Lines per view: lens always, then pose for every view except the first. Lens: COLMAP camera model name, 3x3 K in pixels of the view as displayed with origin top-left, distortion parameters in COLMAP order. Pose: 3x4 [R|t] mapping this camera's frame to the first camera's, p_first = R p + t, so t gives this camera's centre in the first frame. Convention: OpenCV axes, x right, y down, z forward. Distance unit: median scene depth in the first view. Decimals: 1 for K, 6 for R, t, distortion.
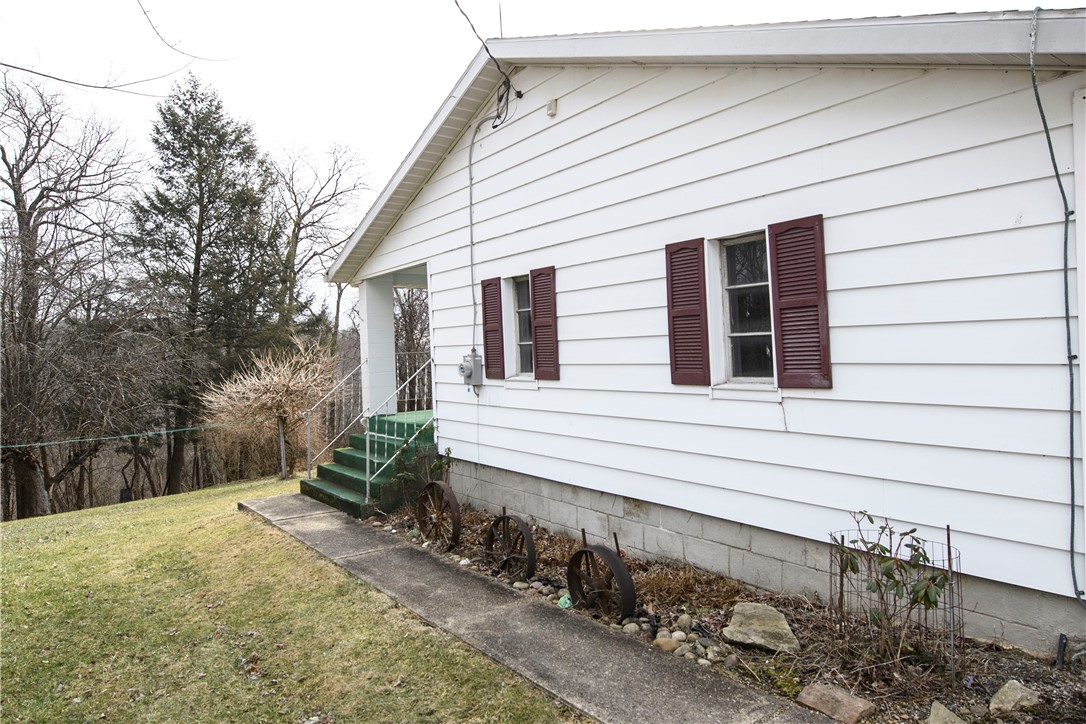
lens RADIAL K [[698.4, 0, 554.3], [0, 698.4, 361.3], [0, 0, 1]] dist [-0.002713, 0.000237]
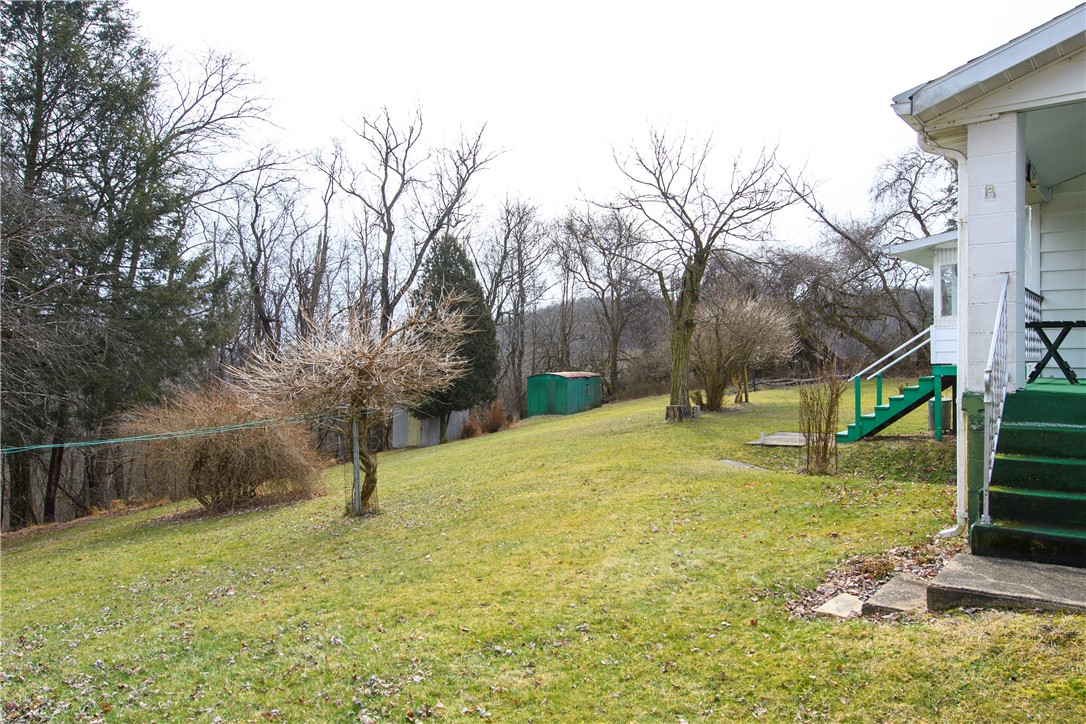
lens RADIAL K [[796.4, 0, 535.6], [0, 796.4, 351.4], [0, 0, 1]] dist [-0.009802, 0.001737]
pose [[0.966365, 0.064406, 0.248978, -0.747917], [-0.052799, 0.997196, -0.053026, 0.102226], [-0.251695, 0.038096, 0.967057, 0.553026]]
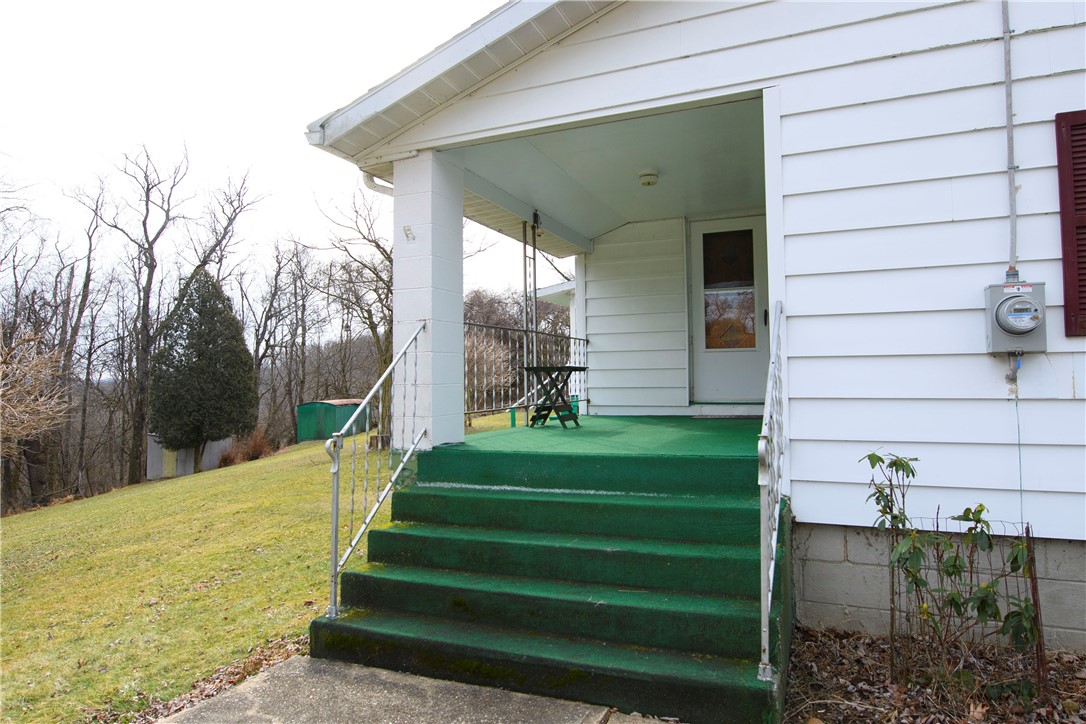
lens RADIAL K [[687.3, 0, 544.8], [0, 687.3, 353.1], [0, 0, 1]] dist [-0.005555, -0.007978]
pose [[0.858787, 0.070305, 0.507487, -0.424751], [-0.023240, 0.994866, -0.098496, 0.060240], [-0.511806, 0.072793, 0.856012, 0.586911]]
